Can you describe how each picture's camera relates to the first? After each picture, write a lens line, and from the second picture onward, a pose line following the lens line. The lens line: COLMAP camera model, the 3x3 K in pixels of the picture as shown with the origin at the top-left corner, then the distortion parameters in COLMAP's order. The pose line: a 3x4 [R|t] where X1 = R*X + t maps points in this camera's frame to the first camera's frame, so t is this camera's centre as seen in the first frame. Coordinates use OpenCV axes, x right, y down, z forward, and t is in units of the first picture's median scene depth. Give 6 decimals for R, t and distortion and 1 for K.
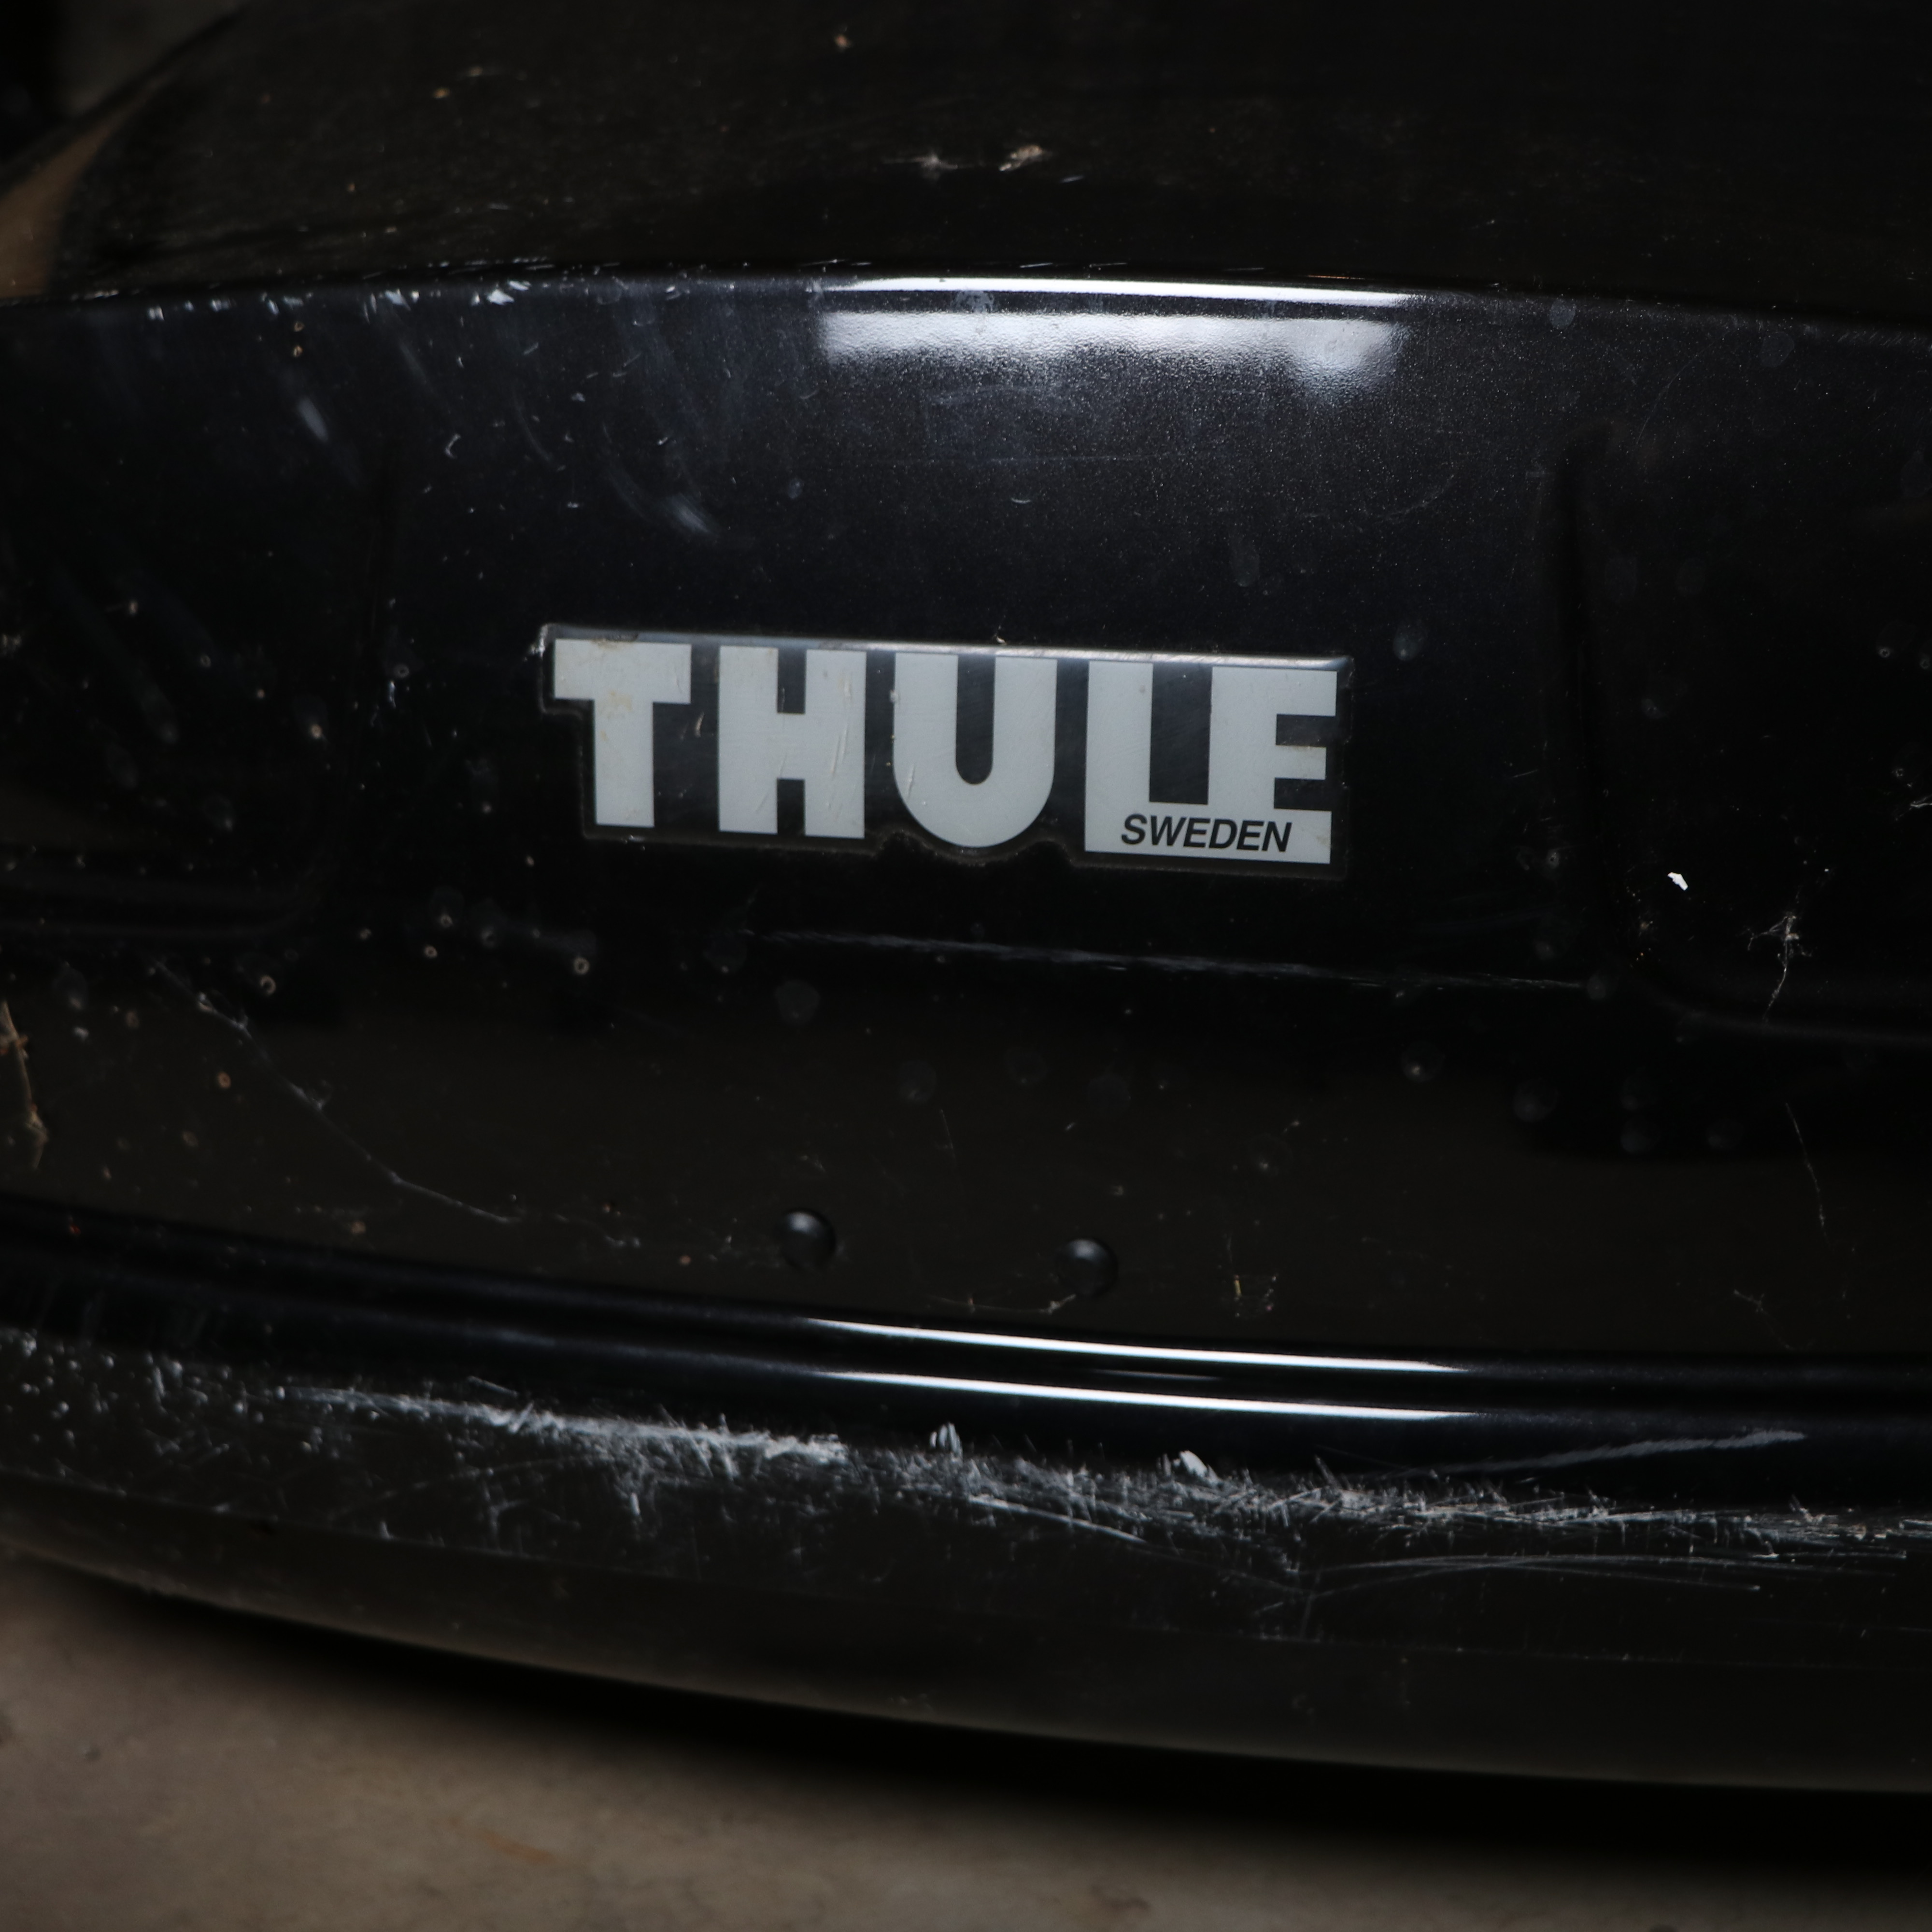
lens RADIAL K [[4279.0, 0, 964.7], [0, 4279.0, 967.0], [0, 0, 1]] dist [0.014070, 0.000000]
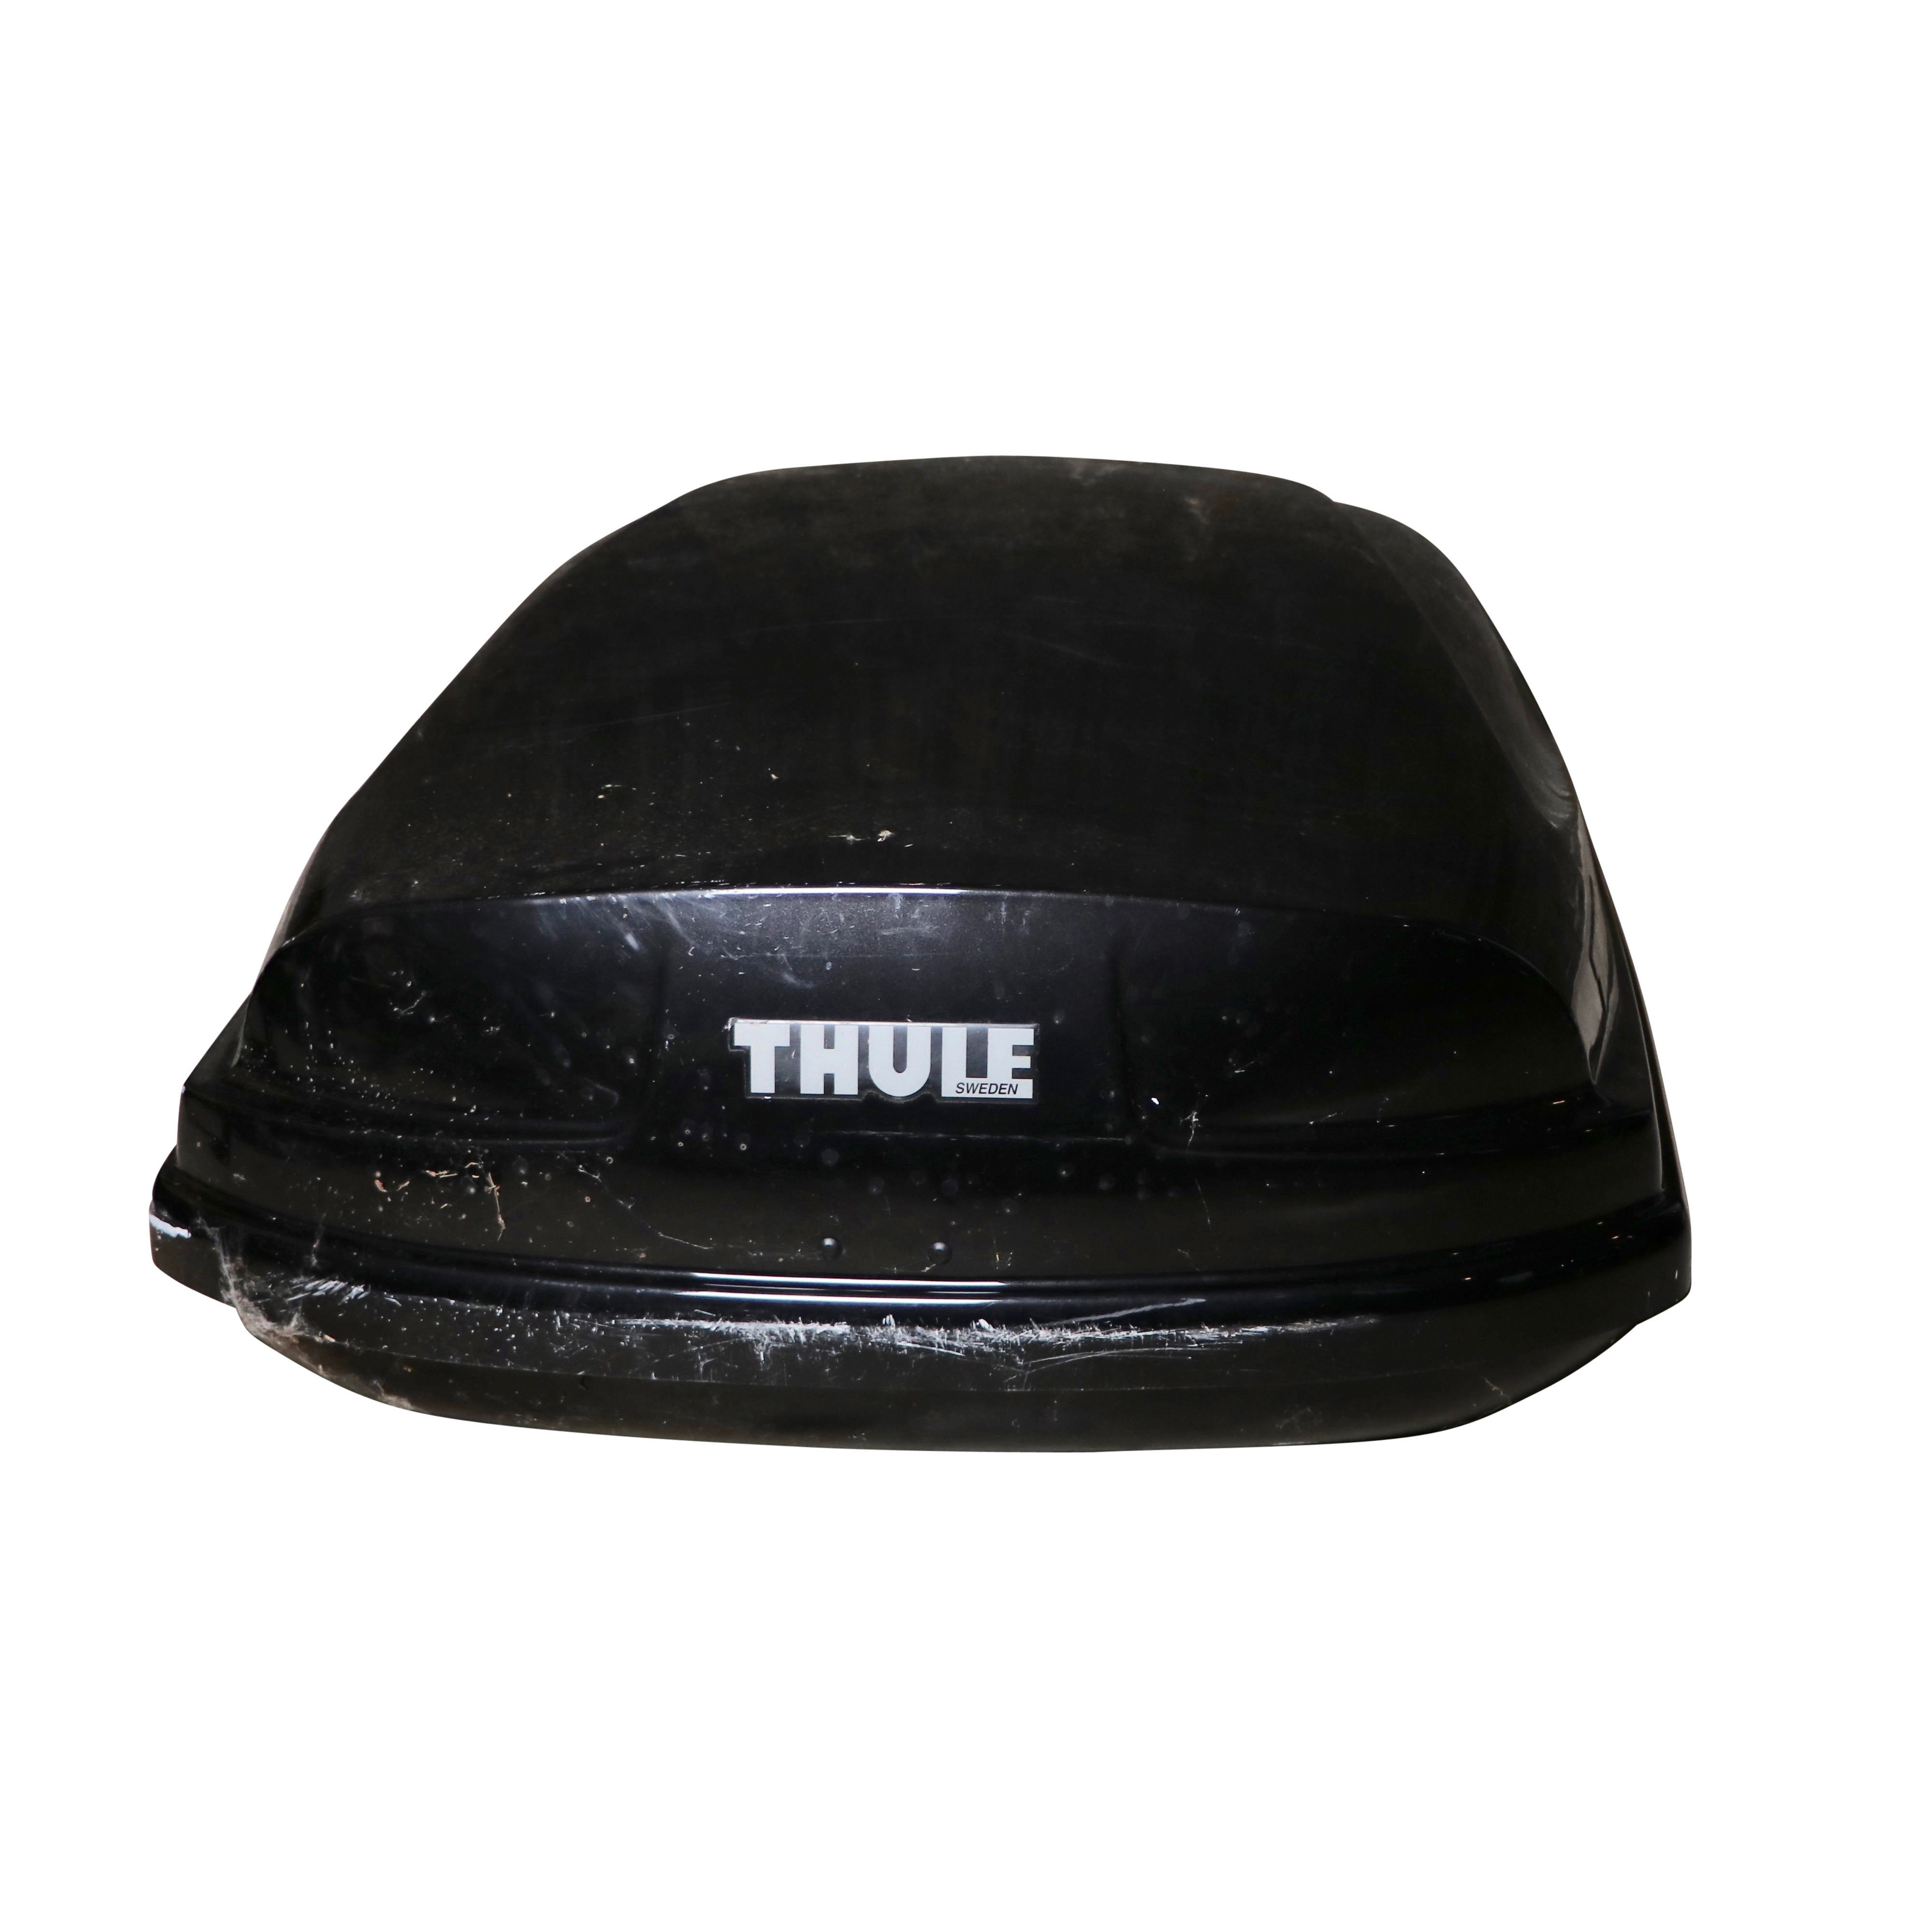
lens RADIAL K [[3588.6, 0, 965.2], [0, 3588.6, 966.1], [0, 0, 1]] dist [0.038080, 0.000000]
pose [[0.975866, -0.018118, 0.217617, -0.444143], [0.036823, 0.995935, -0.082206, 0.076966], [-0.215242, 0.088235, 0.972566, -1.209915]]
